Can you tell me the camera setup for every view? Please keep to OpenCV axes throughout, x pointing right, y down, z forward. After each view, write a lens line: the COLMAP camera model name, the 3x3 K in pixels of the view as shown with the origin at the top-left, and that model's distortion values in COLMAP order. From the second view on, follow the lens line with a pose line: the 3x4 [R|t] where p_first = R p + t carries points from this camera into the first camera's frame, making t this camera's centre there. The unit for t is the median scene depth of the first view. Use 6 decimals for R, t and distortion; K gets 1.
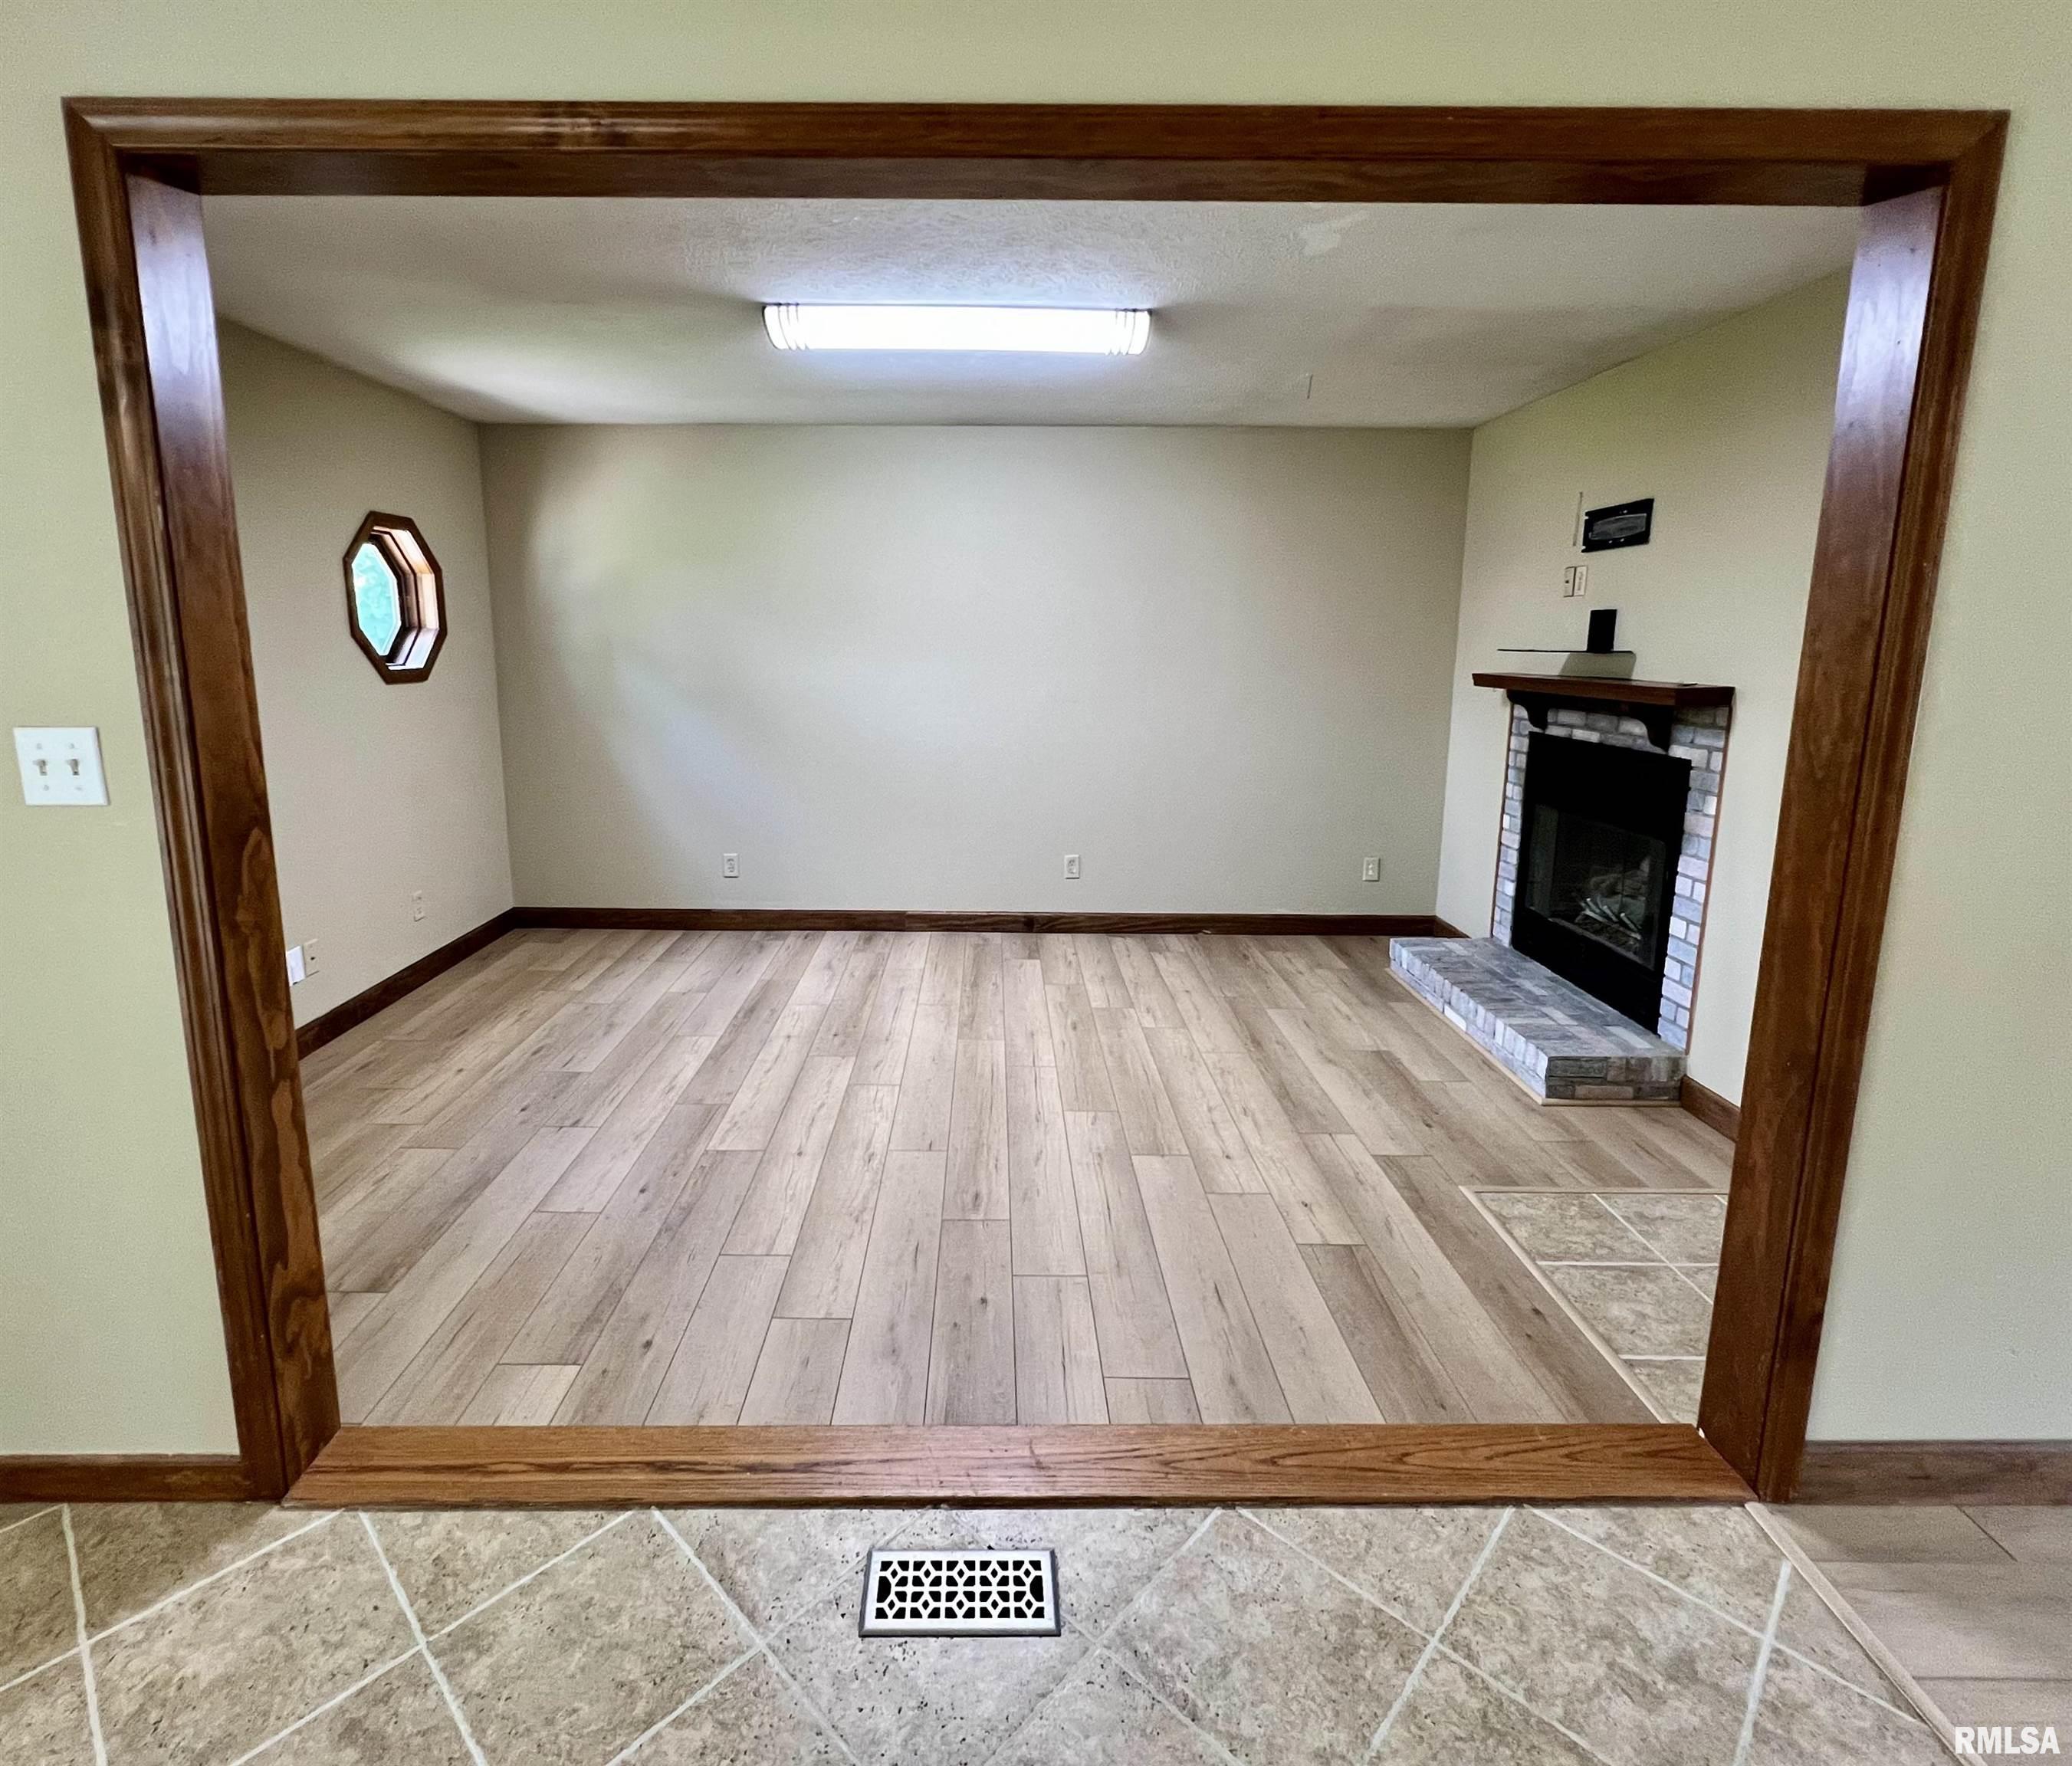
lens RADIAL K [[1025.2, 0, 986.6], [0, 1025.2, 813.3], [0, 0, 1]] dist [0.000146, -0.000347]
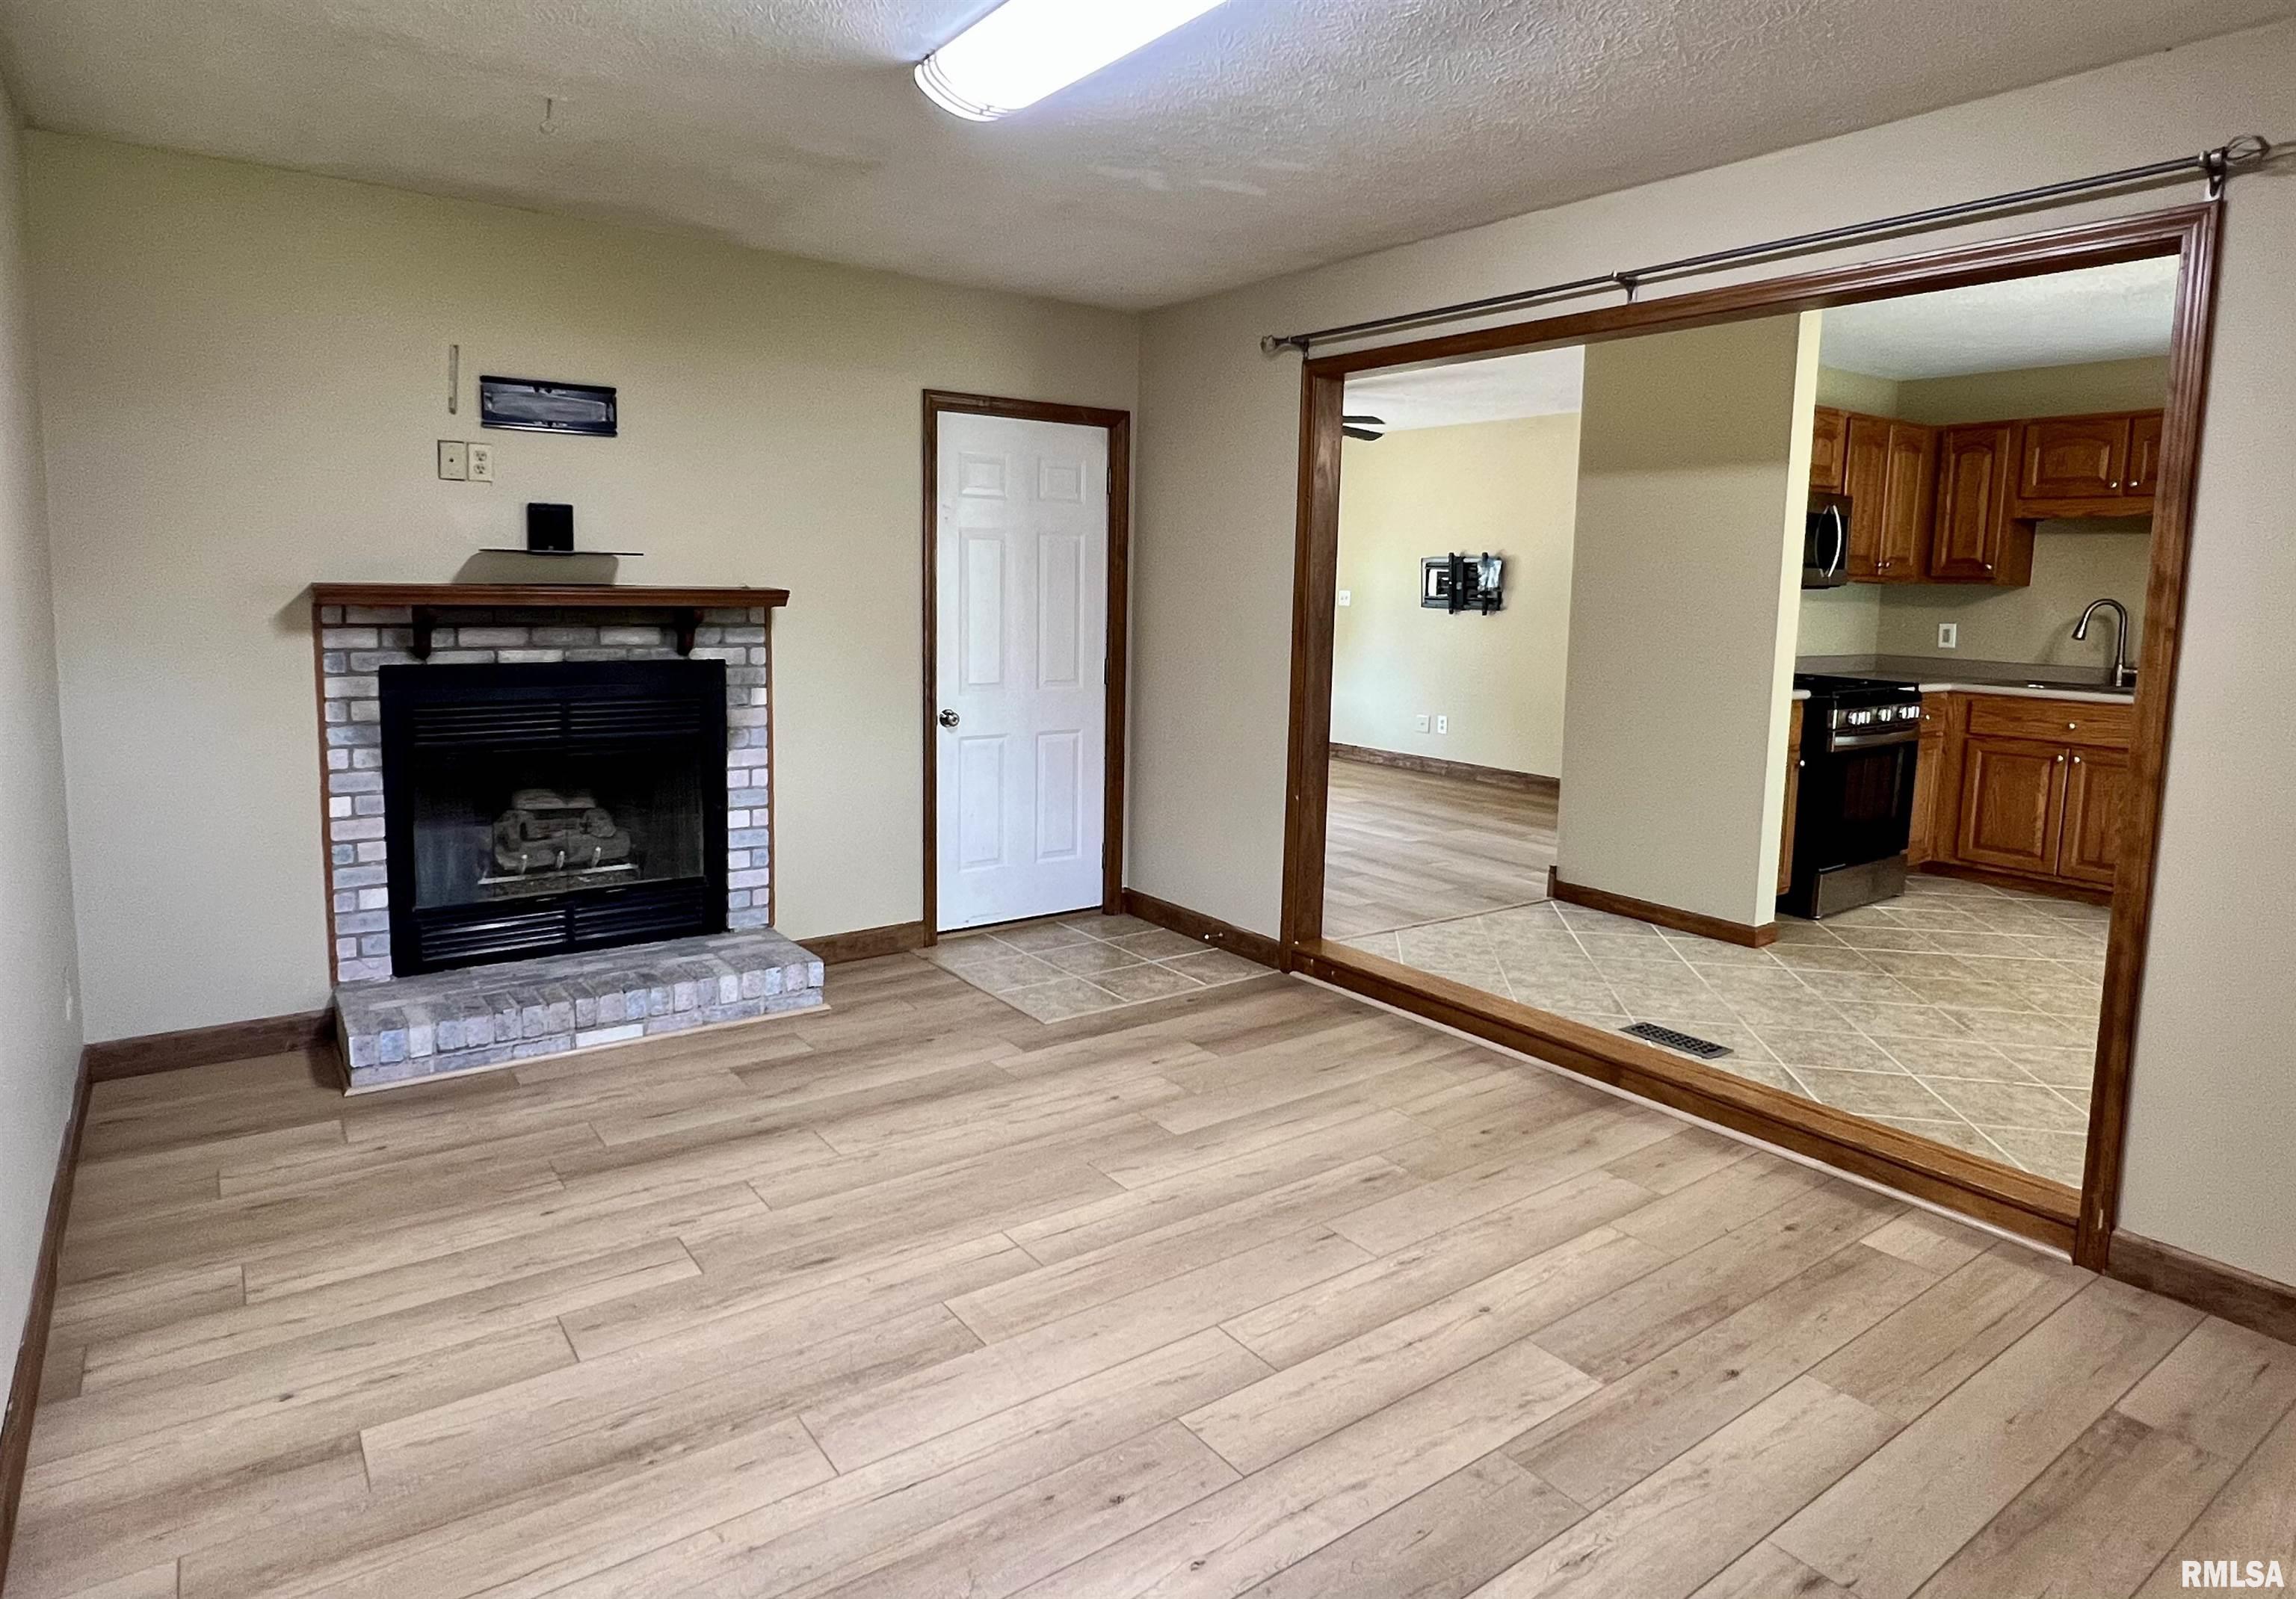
lens RADIAL K [[1275.9, 0, 1137.9], [0, 1275.9, 719.4], [0, 0, 1]] dist [0.001448, -0.001230]
pose [[-0.584965, -0.105850, 0.804122, -0.602728], [0.114048, 0.970861, 0.210764, -0.216453], [-0.803000, 0.214999, -0.555847, 1.385824]]
